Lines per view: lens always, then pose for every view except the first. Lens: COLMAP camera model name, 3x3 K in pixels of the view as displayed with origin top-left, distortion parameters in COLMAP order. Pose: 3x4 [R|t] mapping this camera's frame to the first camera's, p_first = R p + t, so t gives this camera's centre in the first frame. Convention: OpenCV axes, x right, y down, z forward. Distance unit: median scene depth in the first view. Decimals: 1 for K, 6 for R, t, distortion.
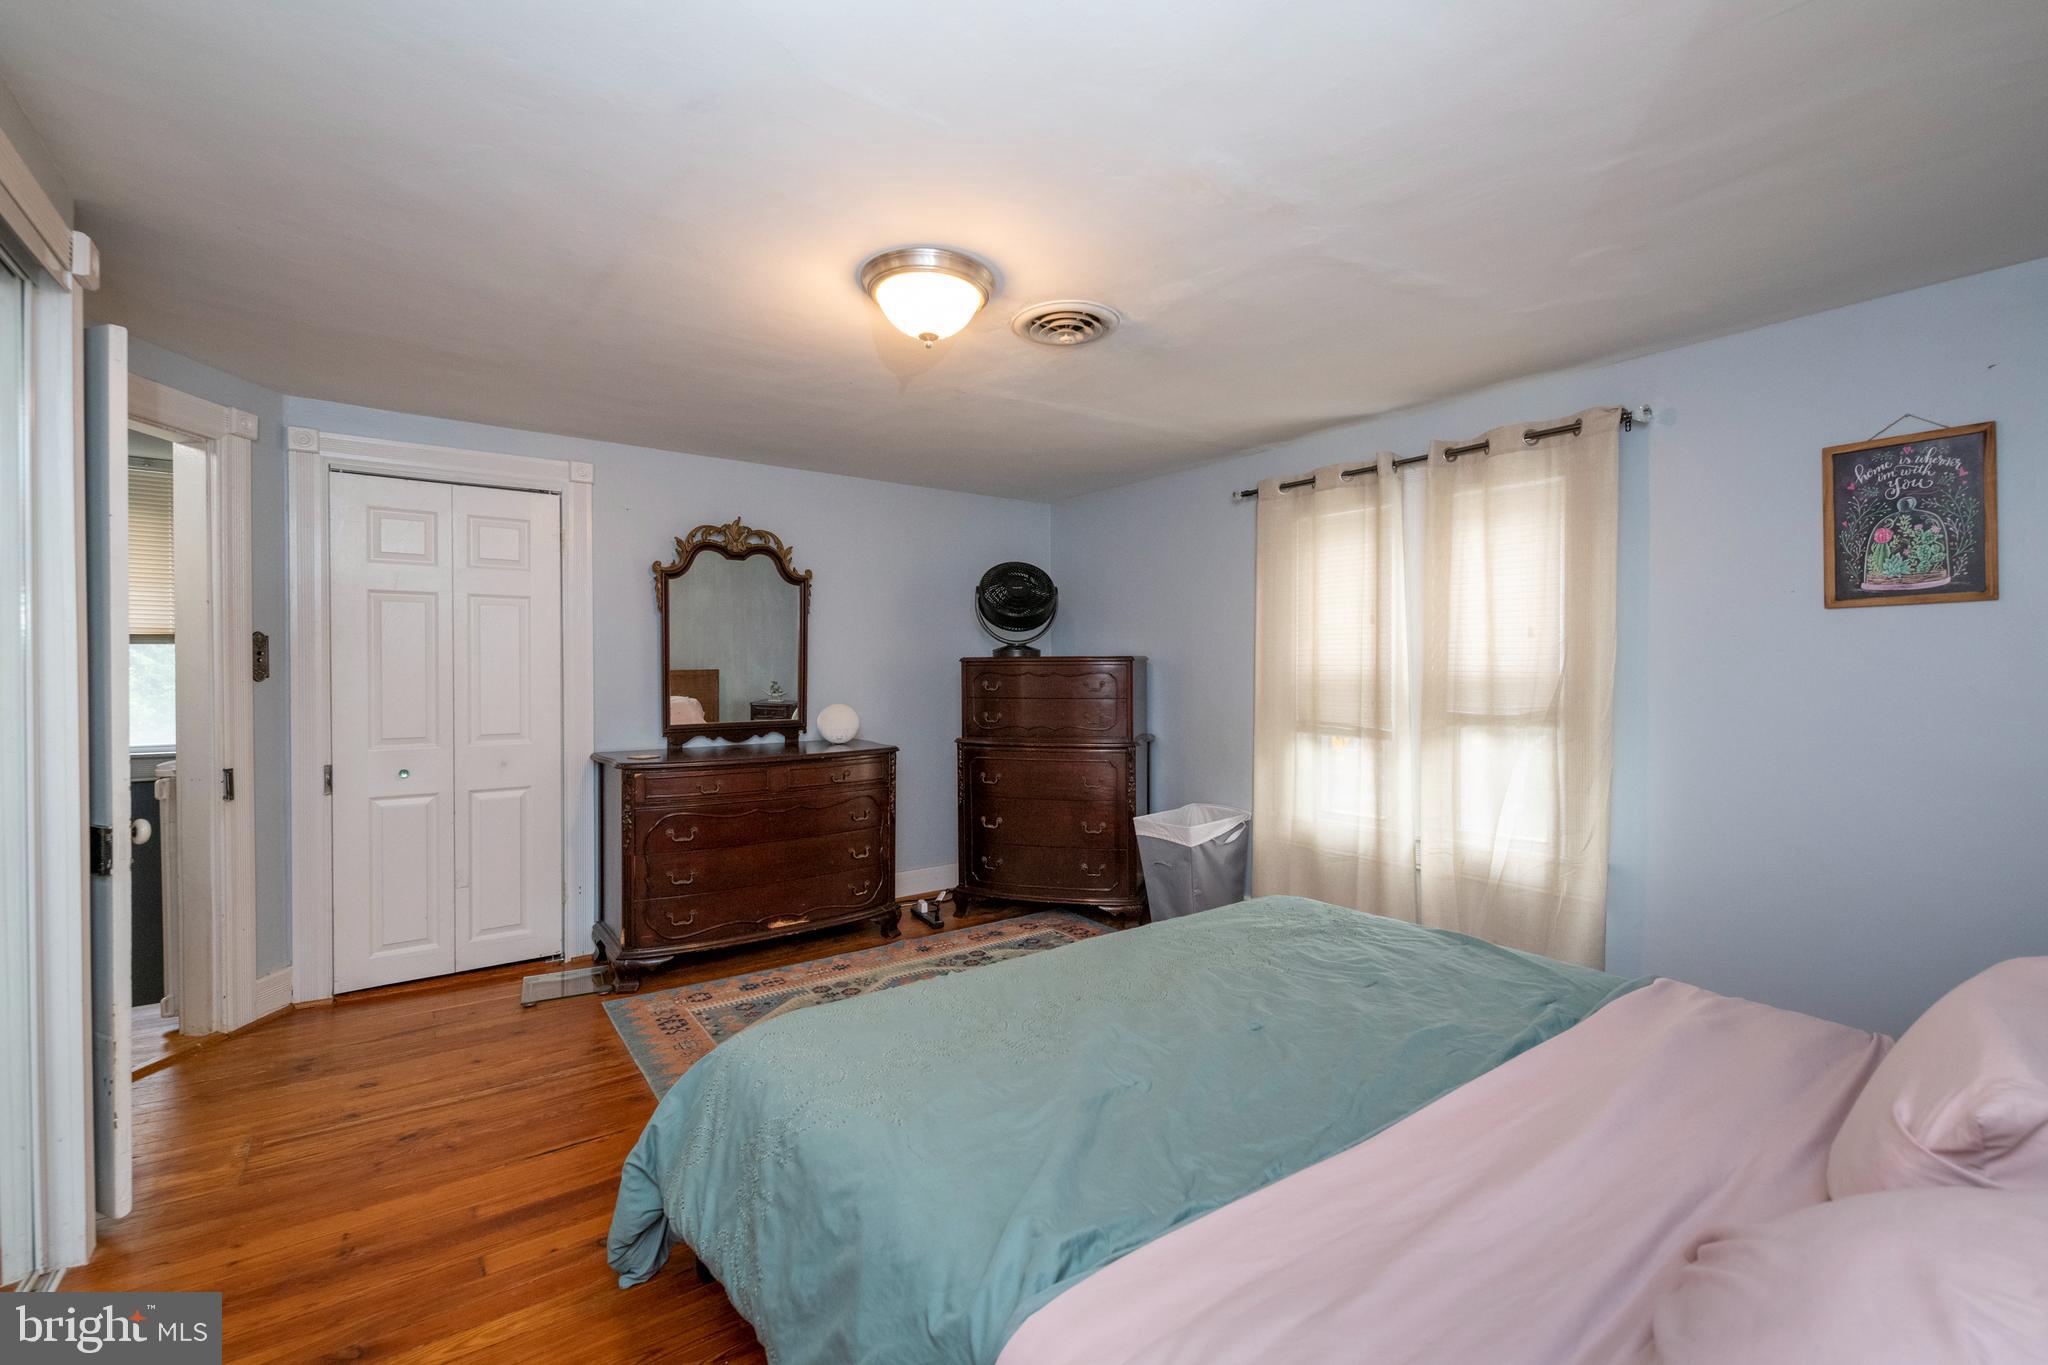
lens RADIAL K [[860.3, 0, 1027.3], [0, 860.3, 671.7], [0, 0, 1]] dist [0.001924, -0.003661]
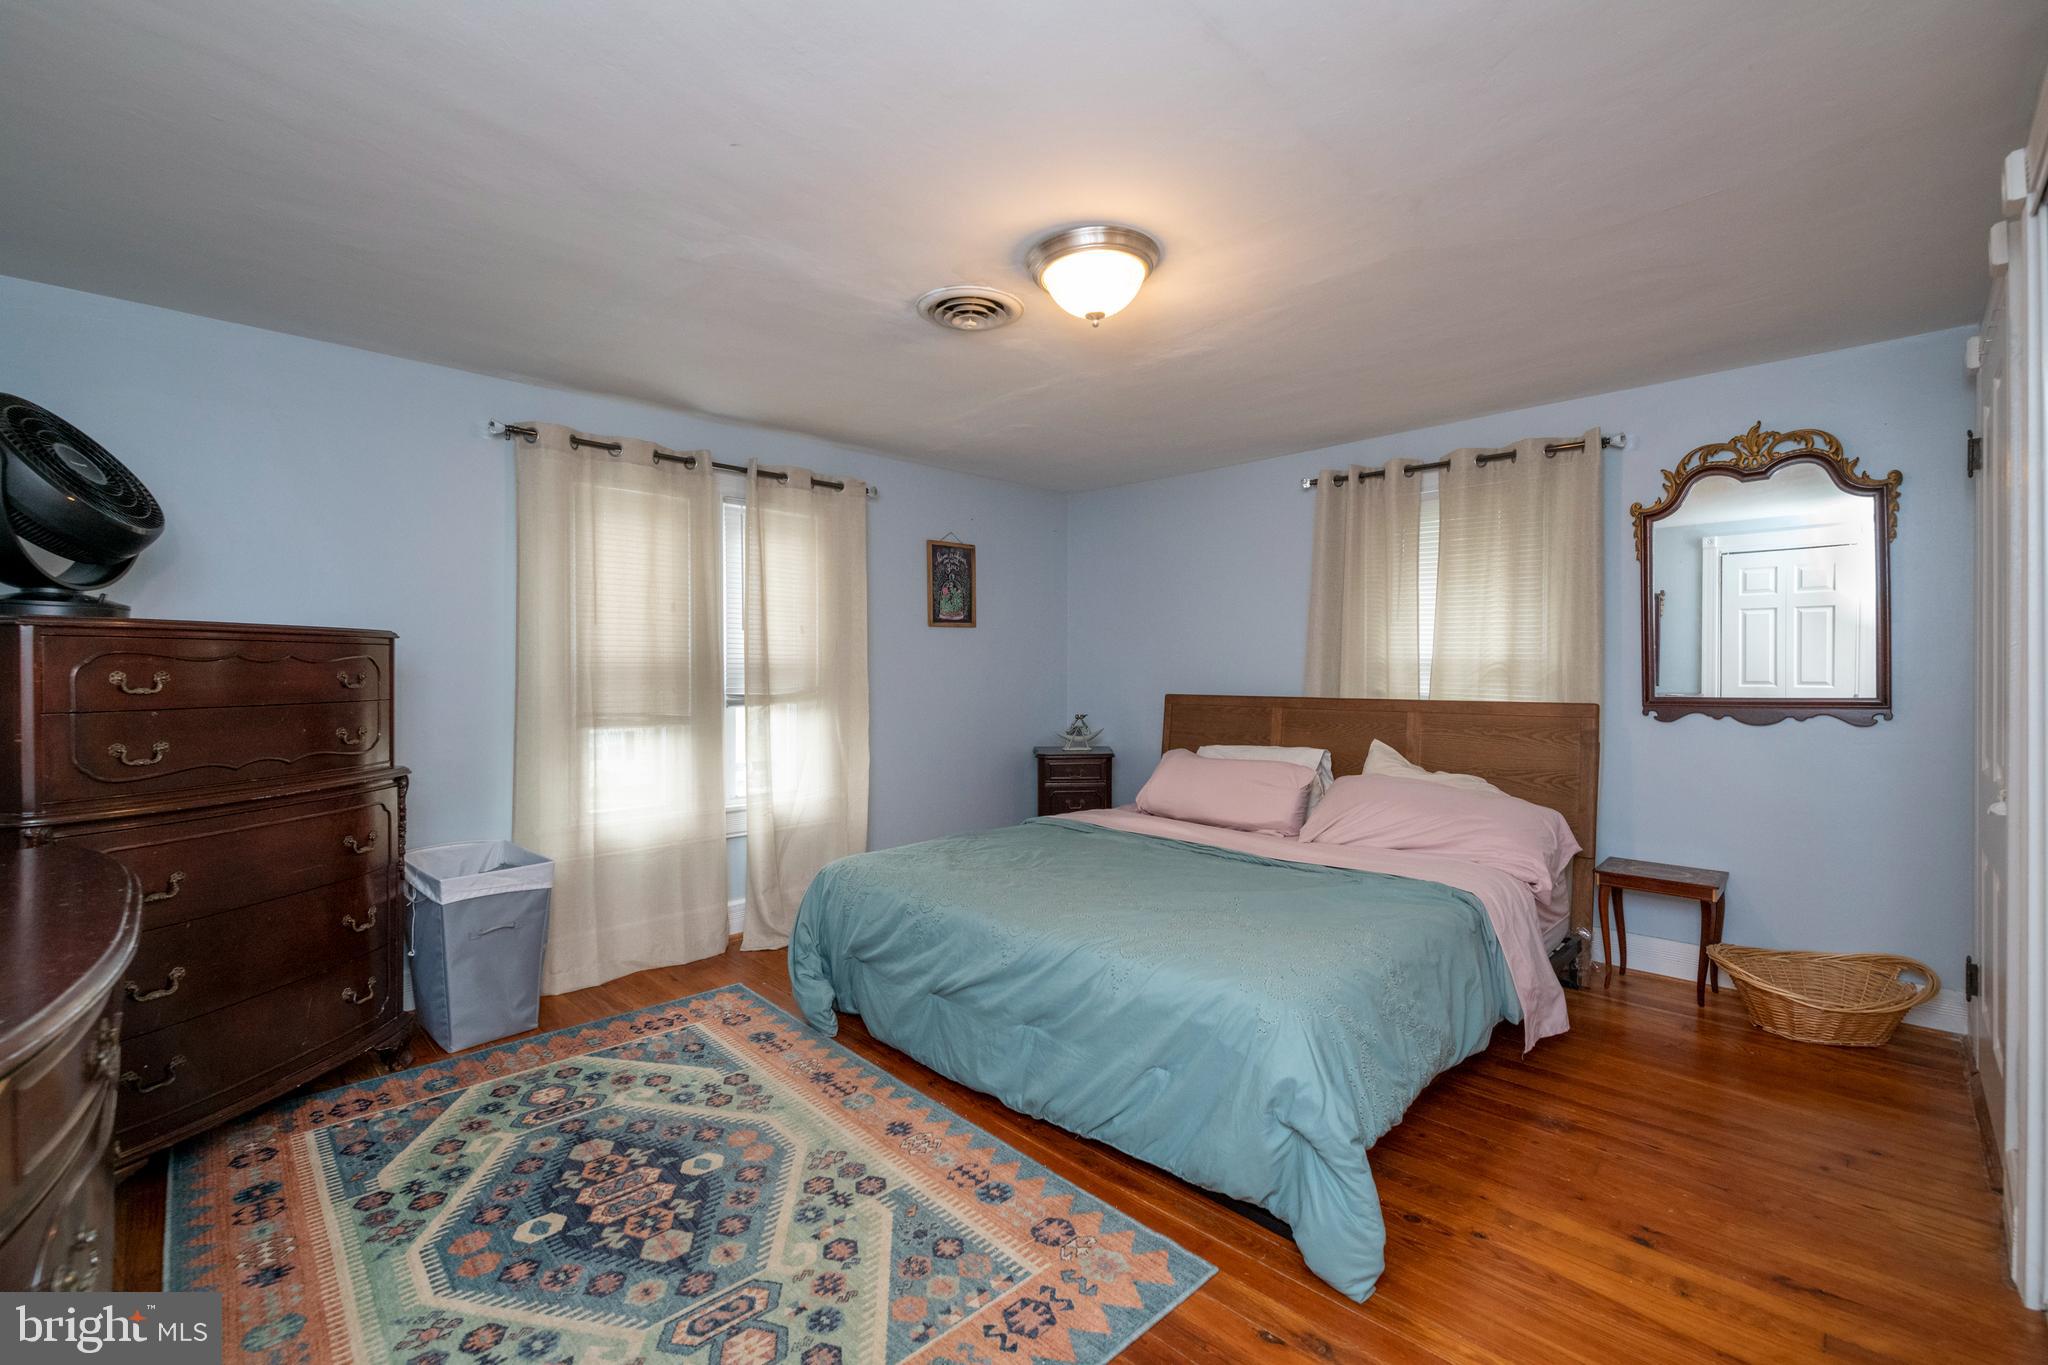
lens RADIAL K [[860.3, 0, 1029.8], [0, 860.3, 678.3], [0, 0, 1]] dist [0.001924, -0.003661]
pose [[-0.141679, -0.006174, 0.989893, -0.727099], [0.009634, 0.999925, 0.007616, 0.020854], [-0.989866, 0.010615, -0.141609, 0.806868]]
